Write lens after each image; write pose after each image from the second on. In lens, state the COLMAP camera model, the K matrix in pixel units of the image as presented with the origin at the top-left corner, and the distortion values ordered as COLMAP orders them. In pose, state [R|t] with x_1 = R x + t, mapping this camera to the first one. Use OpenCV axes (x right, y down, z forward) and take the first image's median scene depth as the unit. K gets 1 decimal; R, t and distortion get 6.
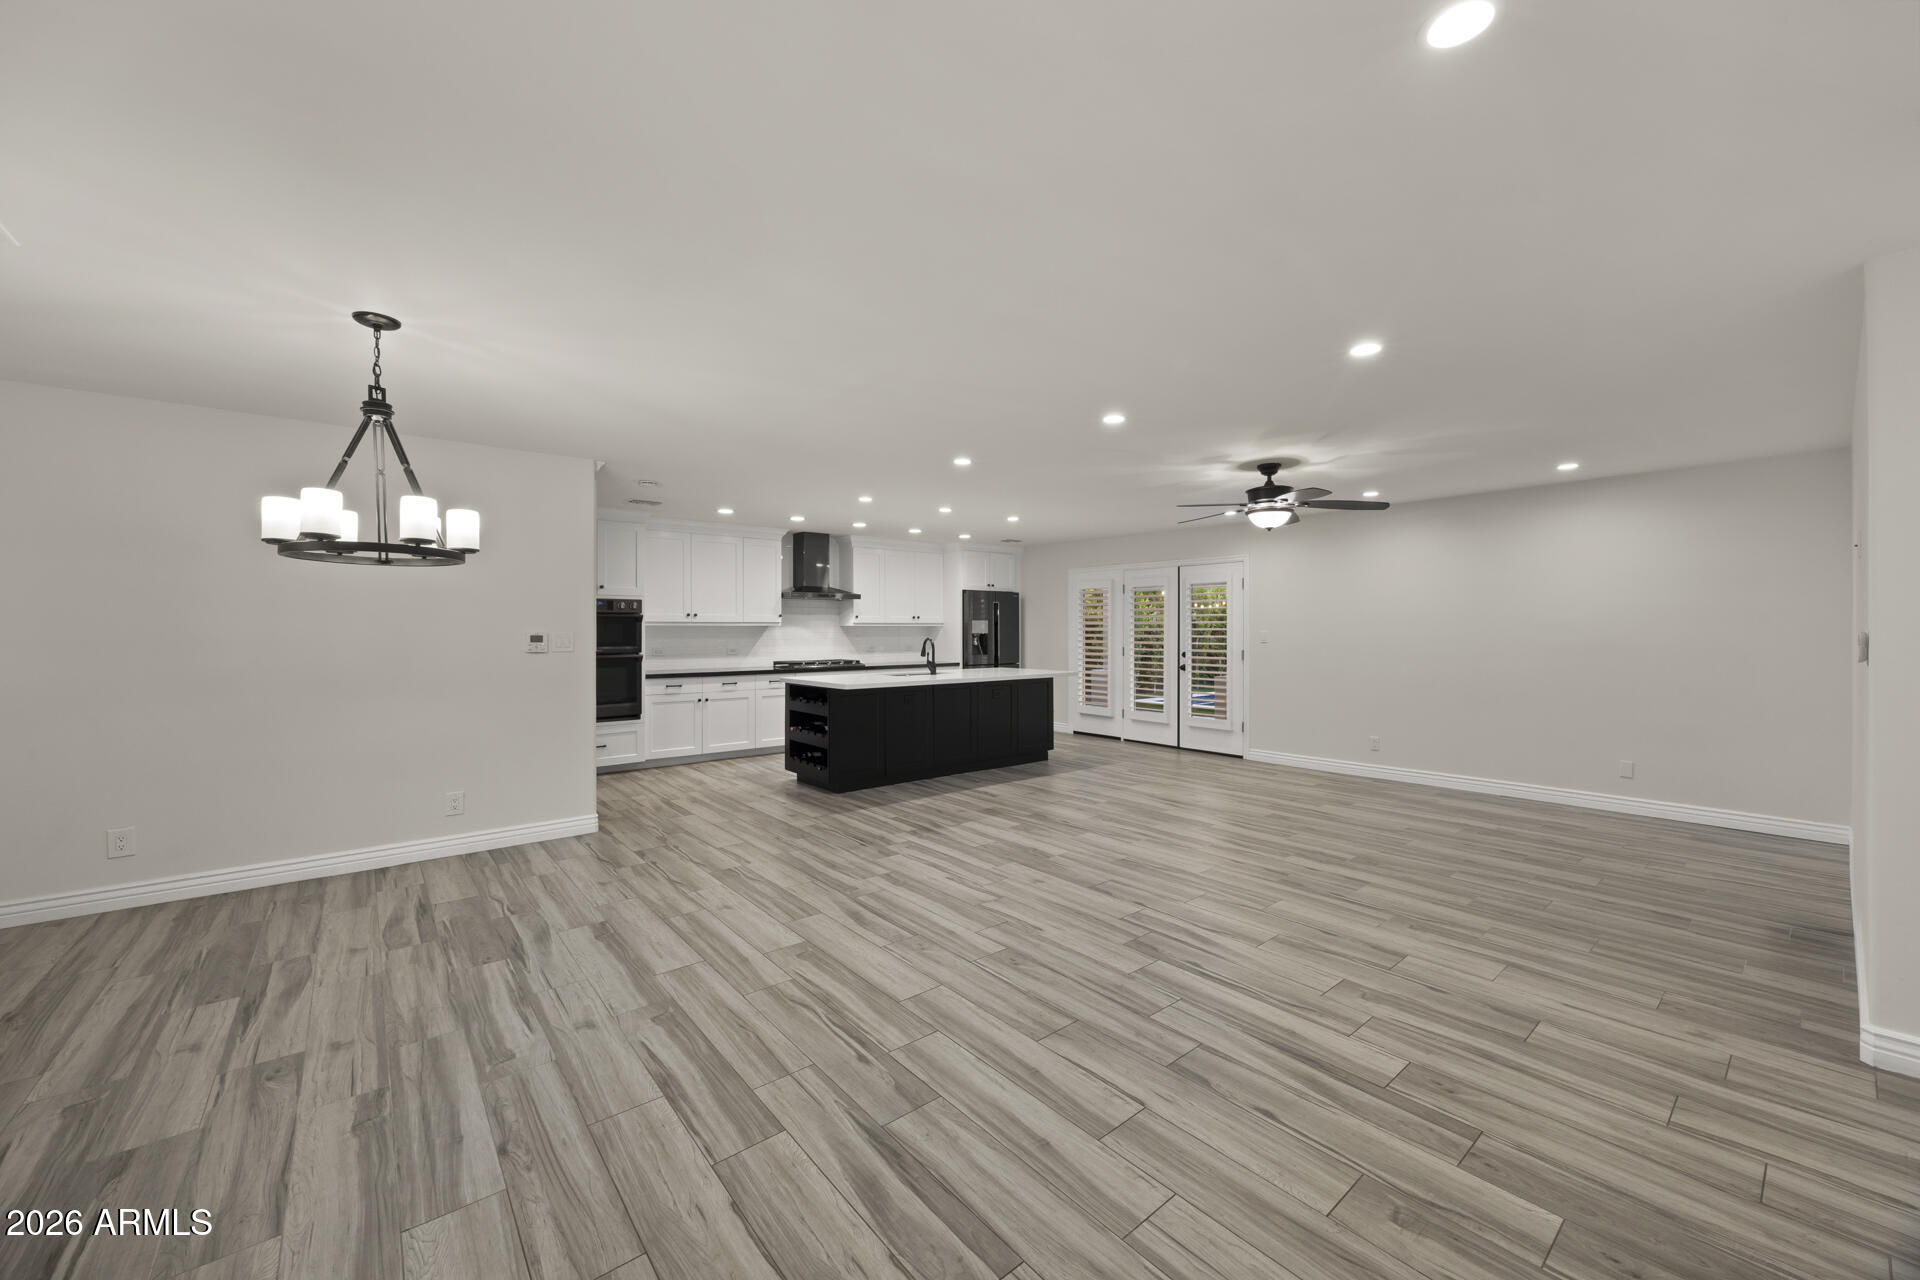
lens RADIAL K [[733.7, 0, 964.3], [0, 733.7, 639.2], [0, 0, 1]] dist [-0.001080, 0.000020]
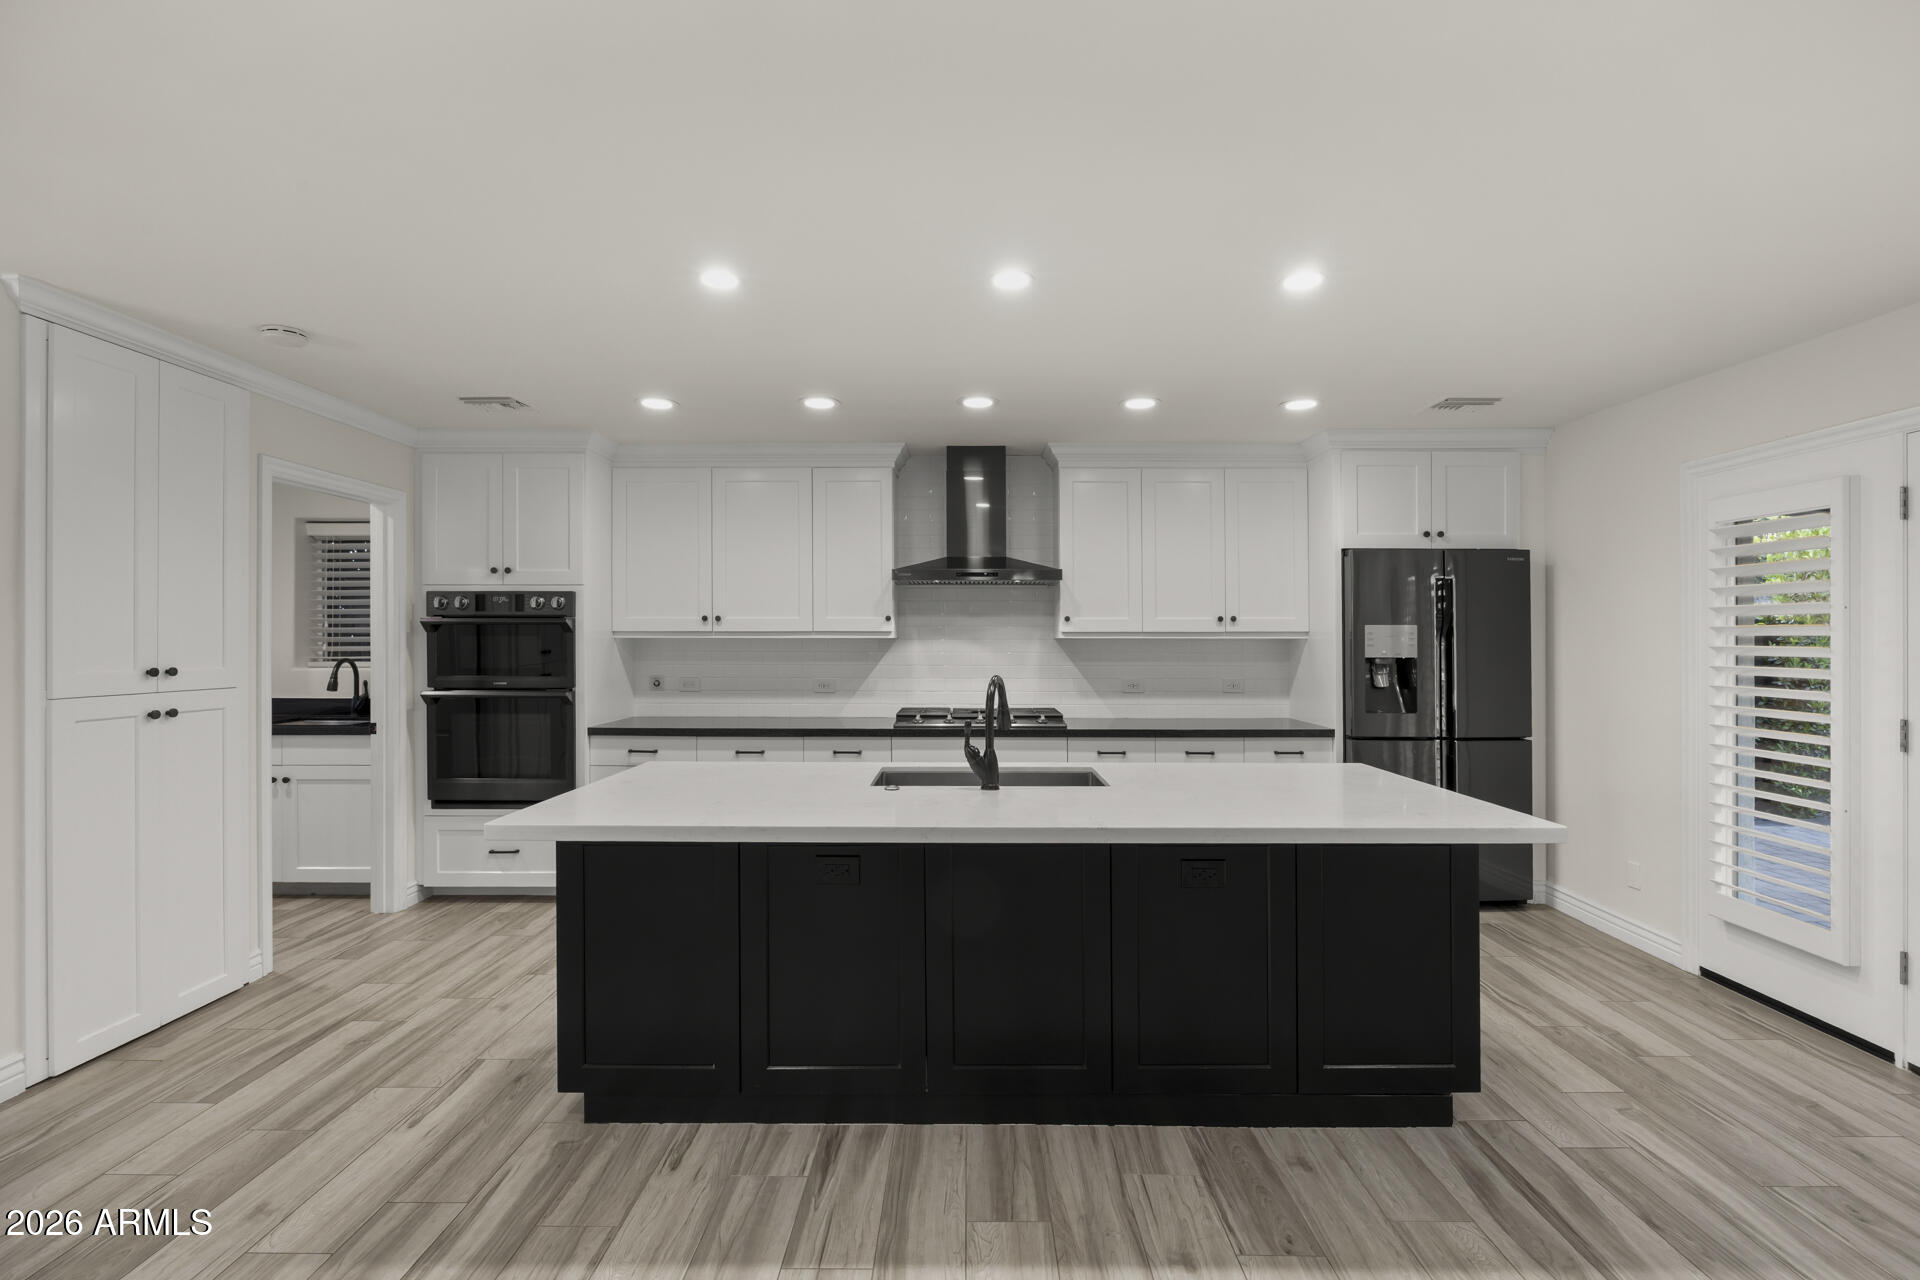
lens RADIAL K [[886.3, 0, 962.2], [0, 886.3, 630.1], [0, 0, 1]] dist [-0.005552, -0.000411]
pose [[0.770550, -0.004581, -0.637363, 0.187755], [-0.009757, 0.999772, -0.018982, -0.014290], [0.637305, 0.020845, 0.770330, 0.634930]]
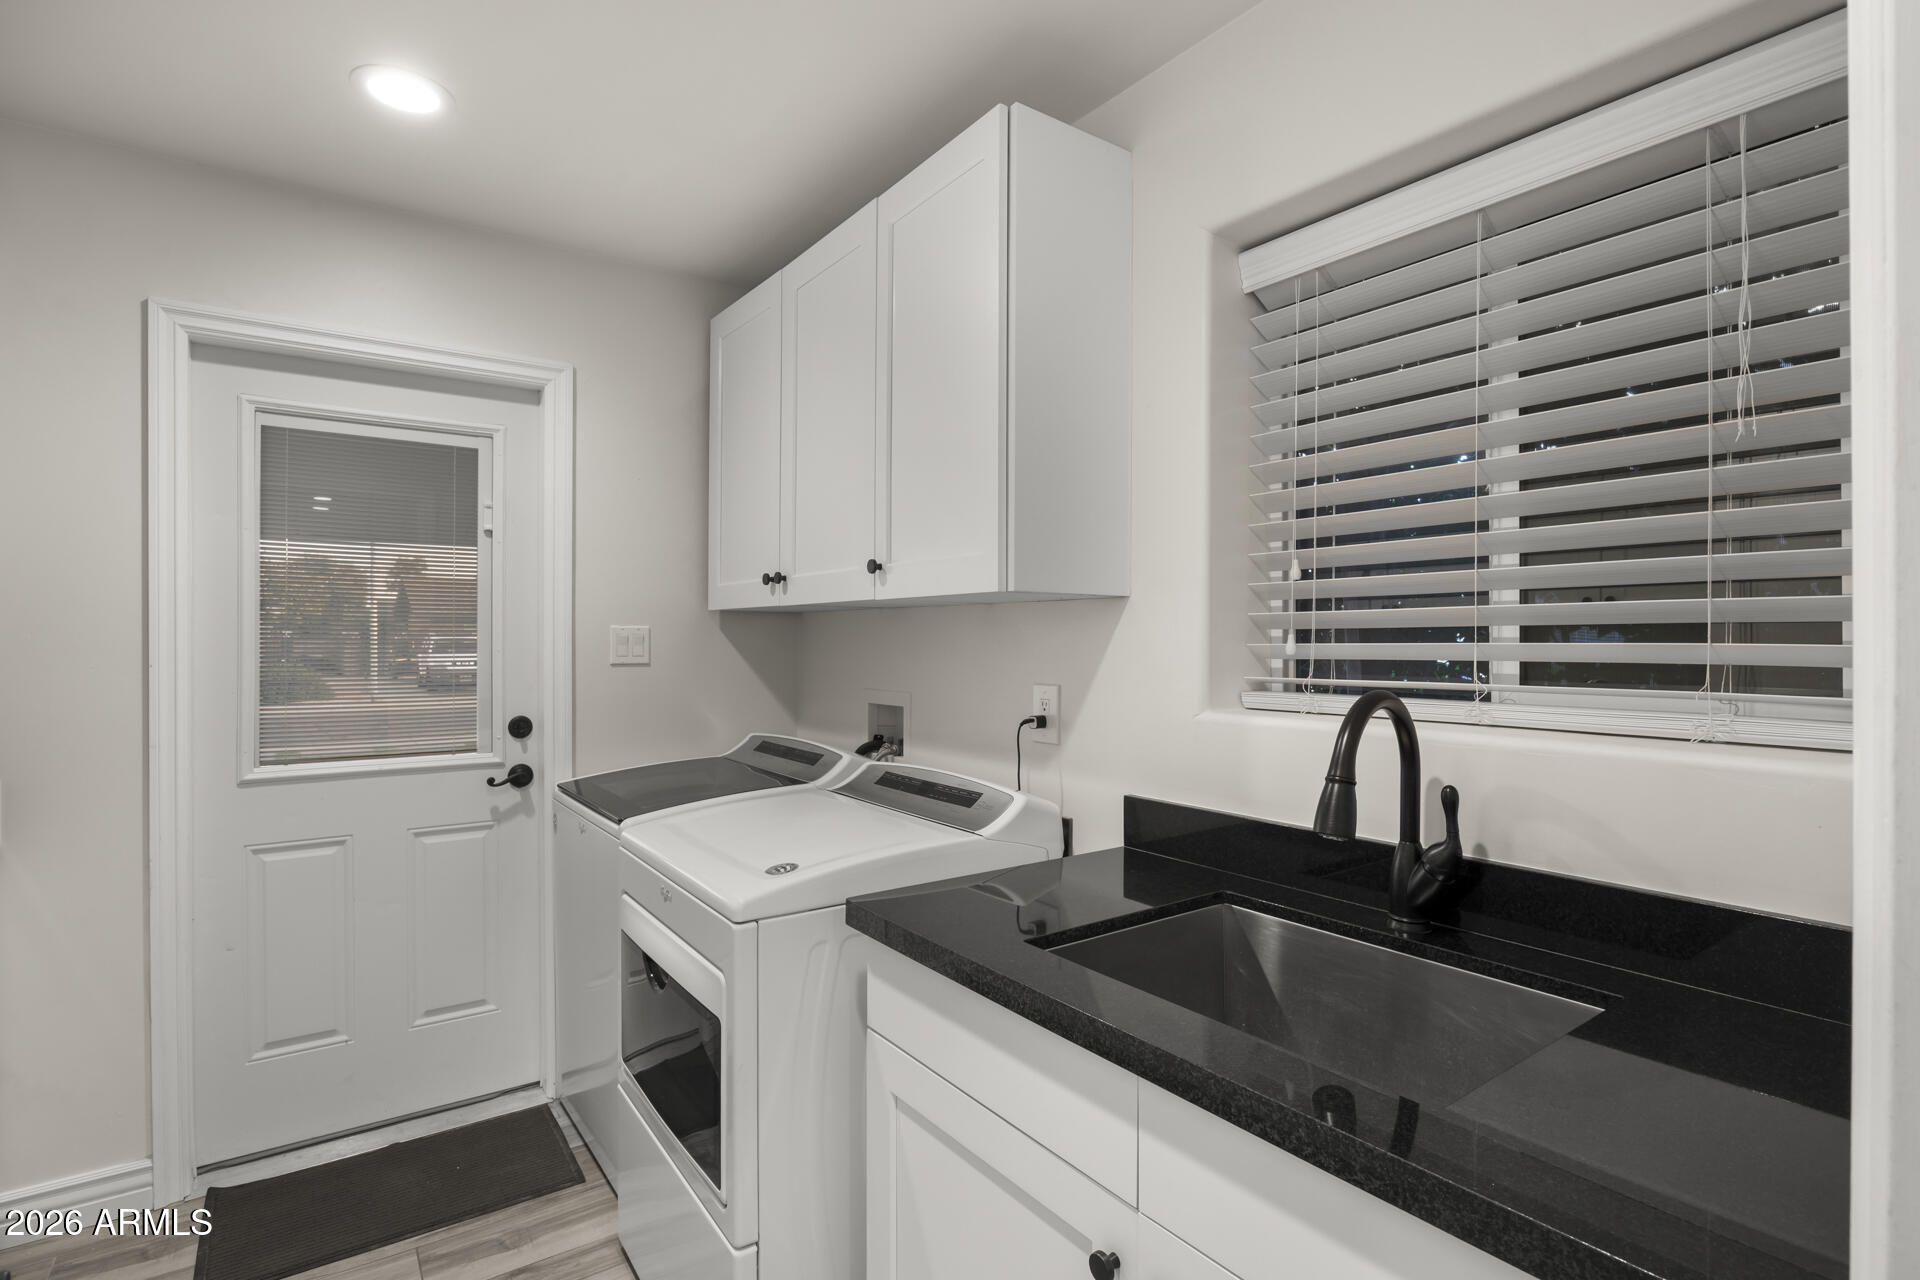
lens RADIAL K [[937.6, 0, 943.5], [0, 937.6, 636.7], [0, 0, 1]] dist [0.002401, -0.001049]
pose [[-0.086266, -0.003968, -0.996264, -0.436166], [-0.013352, 0.999907, -0.002826, -0.009052], [0.996183, 0.013058, -0.086310, 0.793903]]
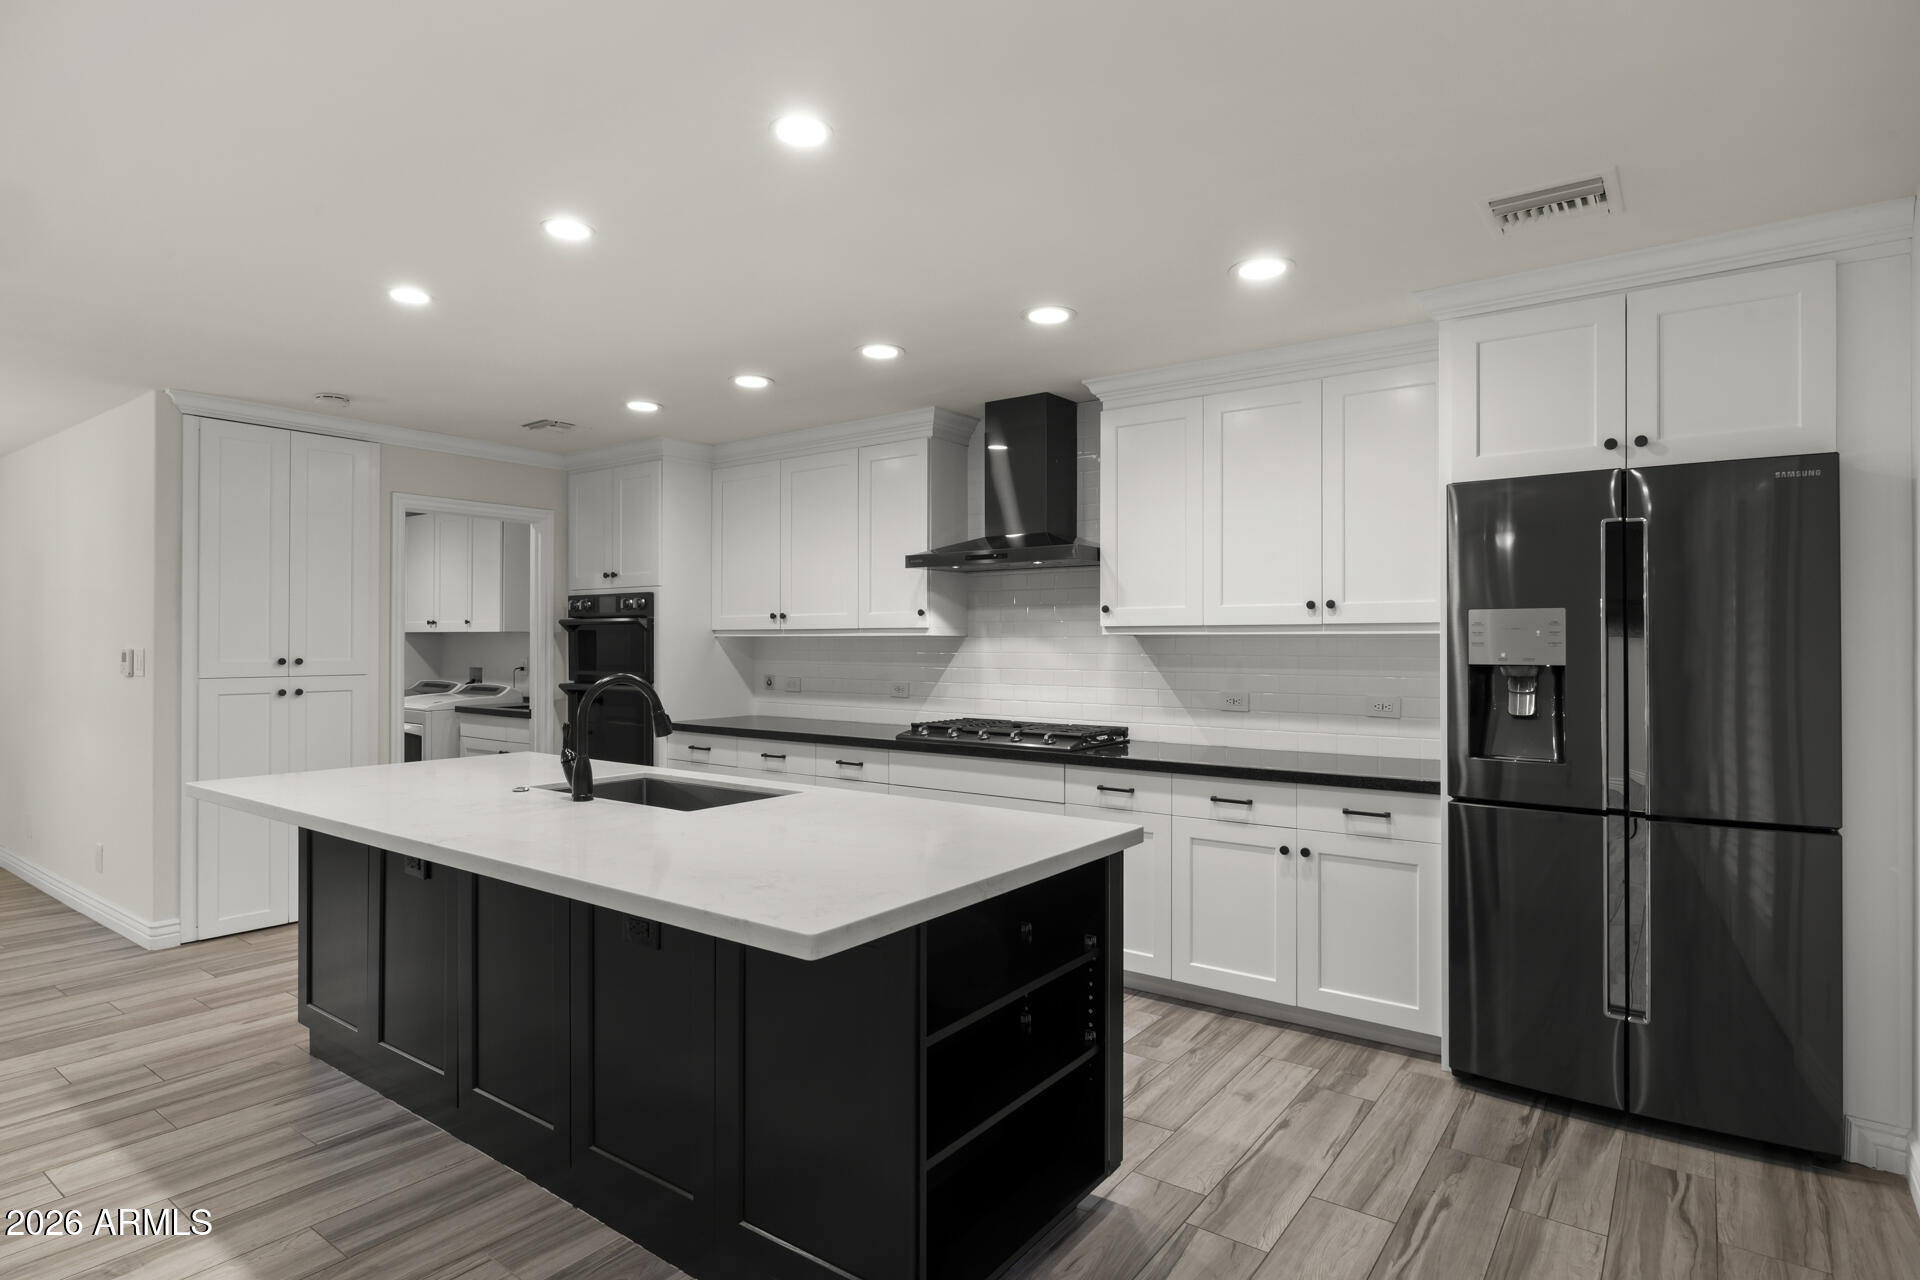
lens RADIAL K [[1019.6, 0, 961.1], [0, 1019.6, 637.8], [0, 0, 1]] dist [-0.002291, 0.000365]
pose [[0.237750, -0.001905, -0.971324, 0.368241], [-0.012387, 0.999911, -0.004993, -0.015941], [0.971247, 0.013219, 0.237705, 0.980923]]
